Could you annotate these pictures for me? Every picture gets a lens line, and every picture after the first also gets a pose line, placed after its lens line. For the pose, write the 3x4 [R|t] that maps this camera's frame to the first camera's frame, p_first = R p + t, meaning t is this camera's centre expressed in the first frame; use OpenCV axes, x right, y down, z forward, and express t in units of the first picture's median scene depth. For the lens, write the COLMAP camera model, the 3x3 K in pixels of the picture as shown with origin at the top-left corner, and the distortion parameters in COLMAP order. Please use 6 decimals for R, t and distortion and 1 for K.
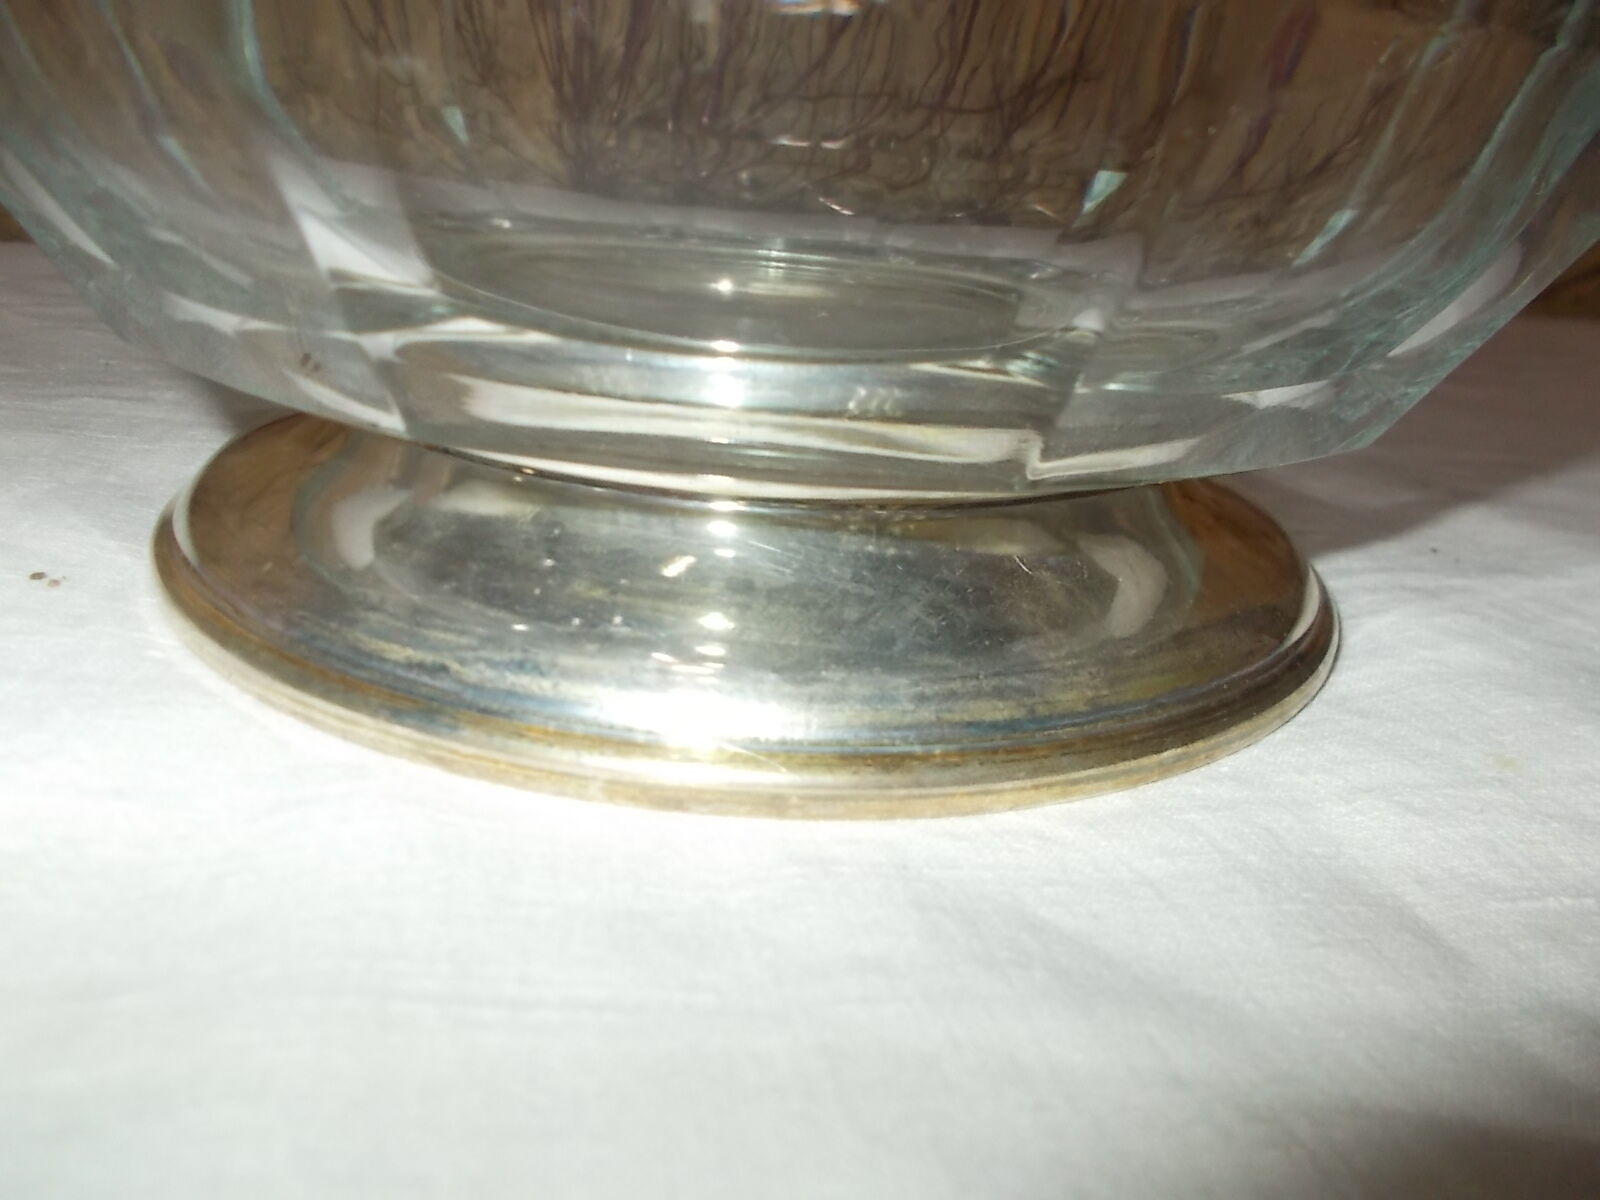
lens RADIAL K [[1365.9, 0, 800.0], [0, 1365.9, 600.0], [0, 0, 1]] dist [-0.007353, 0.004056]
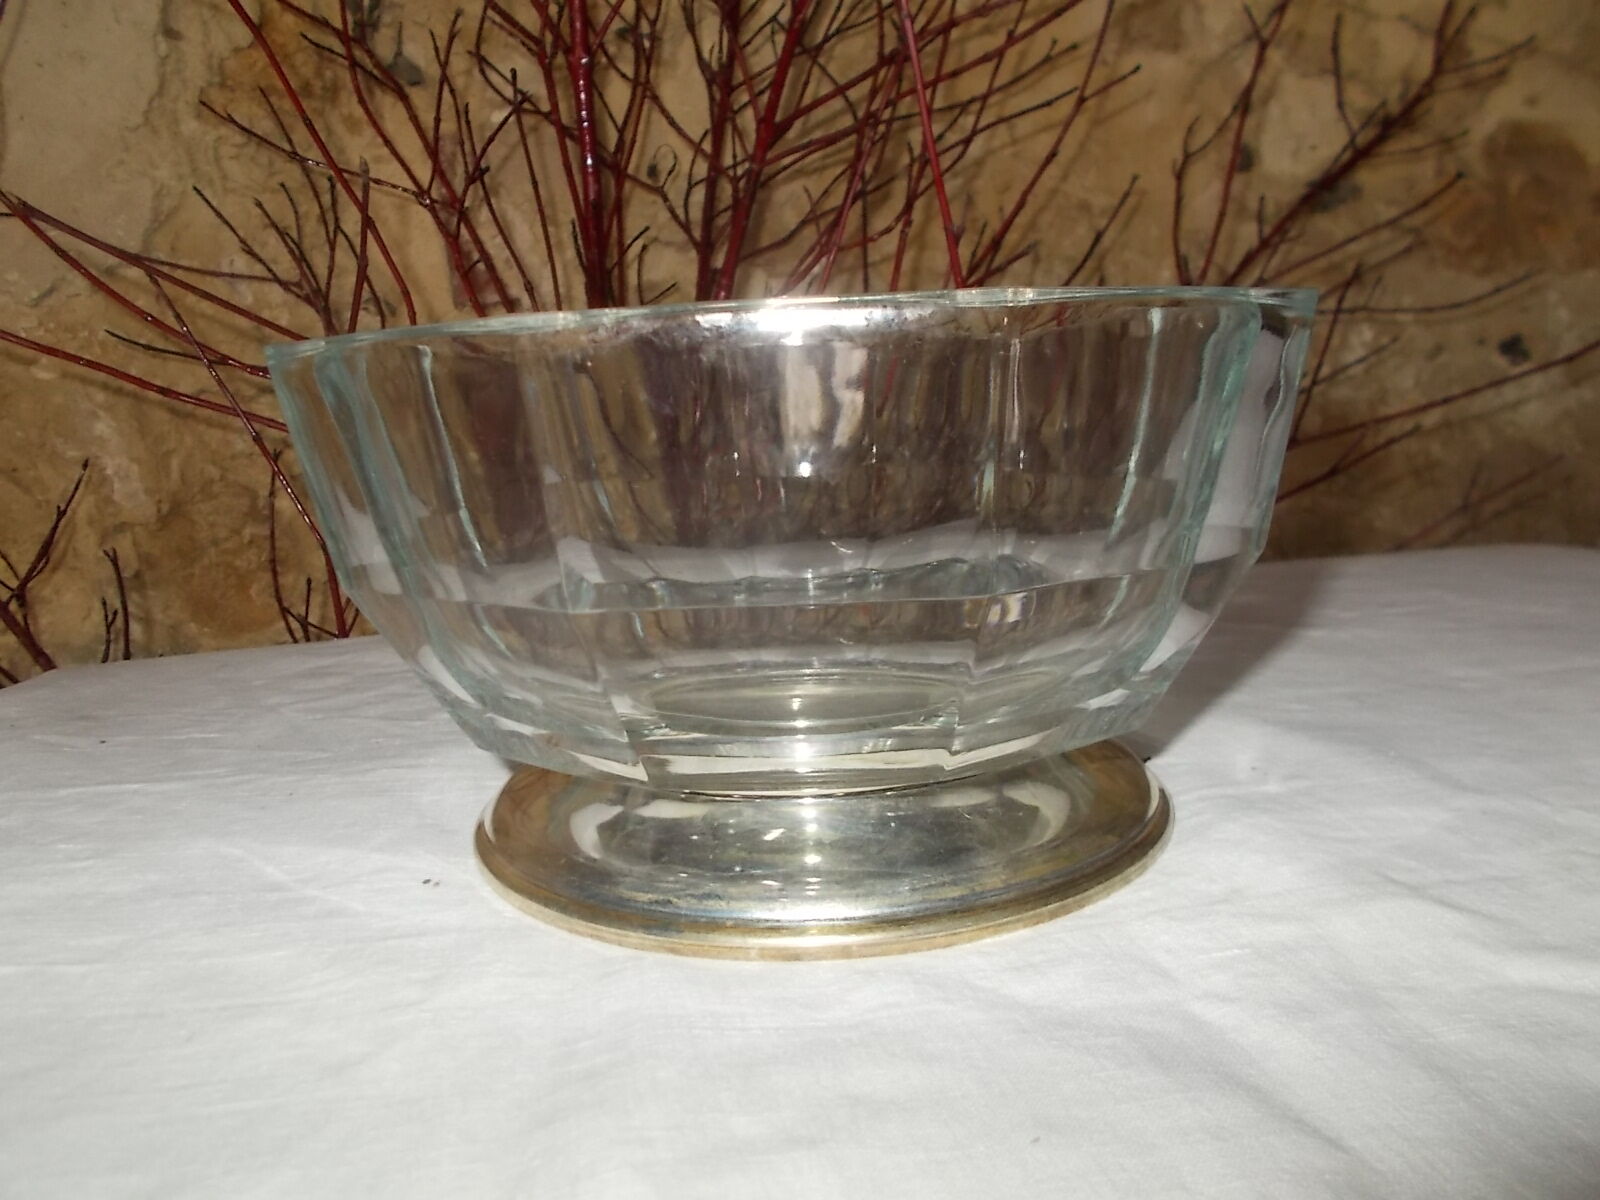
lens RADIAL K [[1365.9, 0, 800.0], [0, 1365.9, 600.0], [0, 0, 1]] dist [-0.007353, 0.004056]
pose [[0.991385, -0.123308, -0.044179, 0.063142], [0.113092, 0.975975, -0.186235, 0.013263], [0.066082, 0.179635, 0.981511, -0.968903]]
